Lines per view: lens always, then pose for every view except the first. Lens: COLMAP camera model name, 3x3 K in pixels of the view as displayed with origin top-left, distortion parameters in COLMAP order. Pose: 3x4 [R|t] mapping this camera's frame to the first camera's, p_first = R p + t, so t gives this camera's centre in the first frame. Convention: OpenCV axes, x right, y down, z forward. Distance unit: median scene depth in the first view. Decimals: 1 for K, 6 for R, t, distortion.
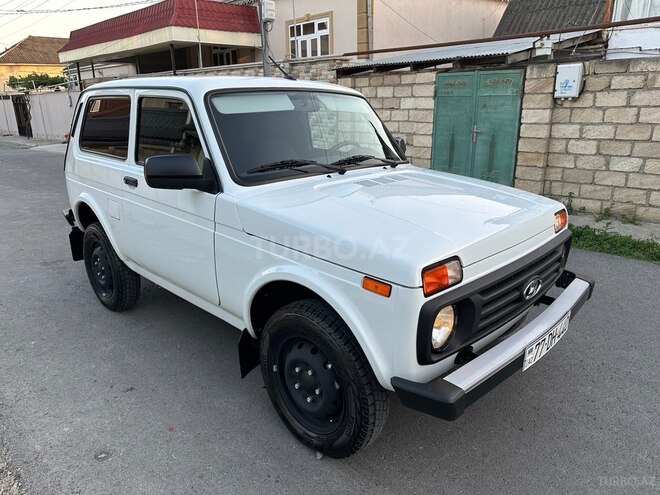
lens RADIAL K [[454.1, 0, 317.0], [0, 454.1, 247.4], [0, 0, 1]] dist [0.036875, -0.056714]
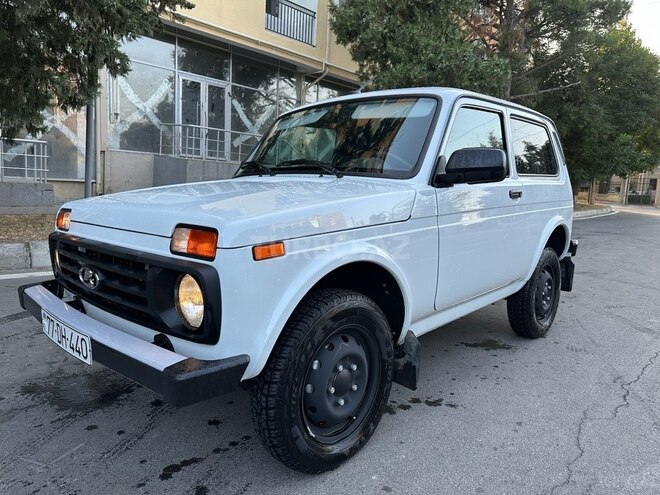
lens RADIAL K [[466.2, 0, 330.8], [0, 466.2, 242.7], [0, 0, 1]] dist [0.047007, -0.056305]
pose [[0.040537, 0.125595, -0.991253, 1.472498], [-0.299151, 0.948086, 0.107892, -0.226485], [0.953344, 0.292161, 0.076005, 1.439600]]
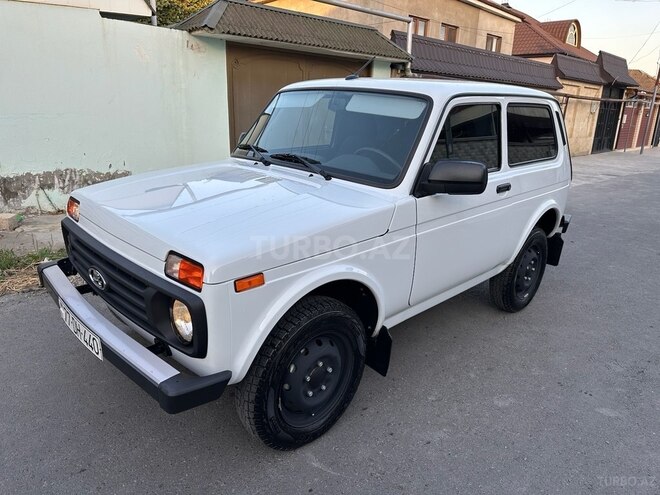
lens RADIAL K [[464.9, 0, 326.0], [0, 464.9, 247.1], [0, 0, 1]] dist [0.062591, -0.076316]
pose [[-0.006765, 0.304443, -0.952506, 1.520013], [-0.327082, 0.899459, 0.289811, -0.462695], [0.944972, 0.313508, 0.093493, 1.437949]]
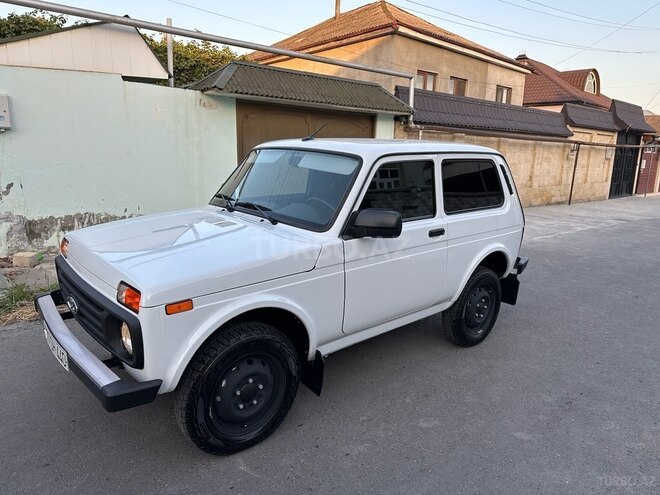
lens RADIAL K [[465.8, 0, 330.0], [0, 465.8, 247.5], [0, 0, 1]] dist [0.049951, -0.056245]
pose [[-0.061702, 0.218206, -0.973950, 1.720148], [-0.322646, 0.919057, 0.226348, -0.591365], [0.944506, 0.328207, 0.013696, 1.677576]]
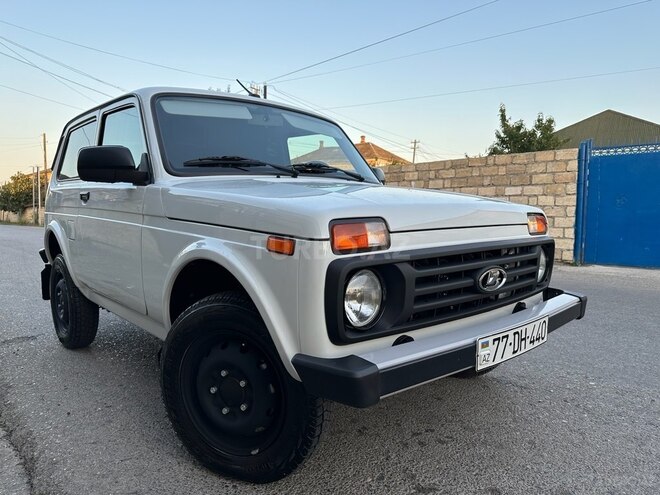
lens RADIAL K [[454.1, 0, 317.0], [0, 454.1, 247.4], [0, 0, 1]] dist [0.036875, -0.056714]
pose [[0.997928, 0.008754, -0.063744, 0.216565], [-0.021522, 0.979048, -0.202487, 0.221832], [0.060636, 0.203439, 0.977208, 0.161761]]
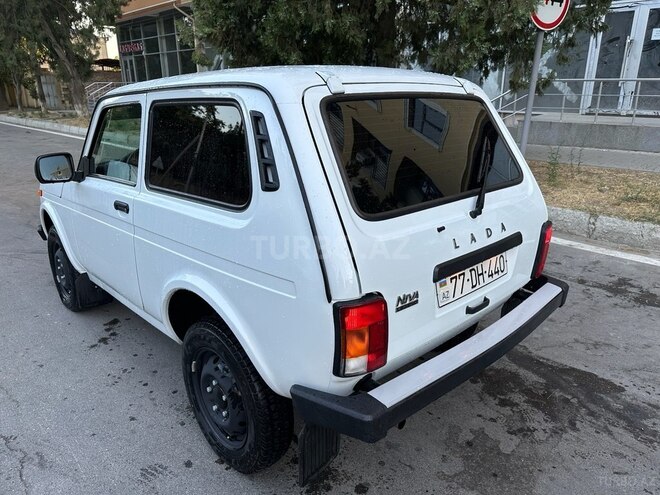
lens RADIAL K [[466.2, 0, 330.8], [0, 466.2, 242.7], [0, 0, 1]] dist [0.047007, -0.056305]
pose [[-0.999684, 0.002604, 0.025003, -0.520970], [0.015927, 0.835119, 0.549838, -0.957225], [-0.019449, 0.550063, -0.834897, 3.089062]]
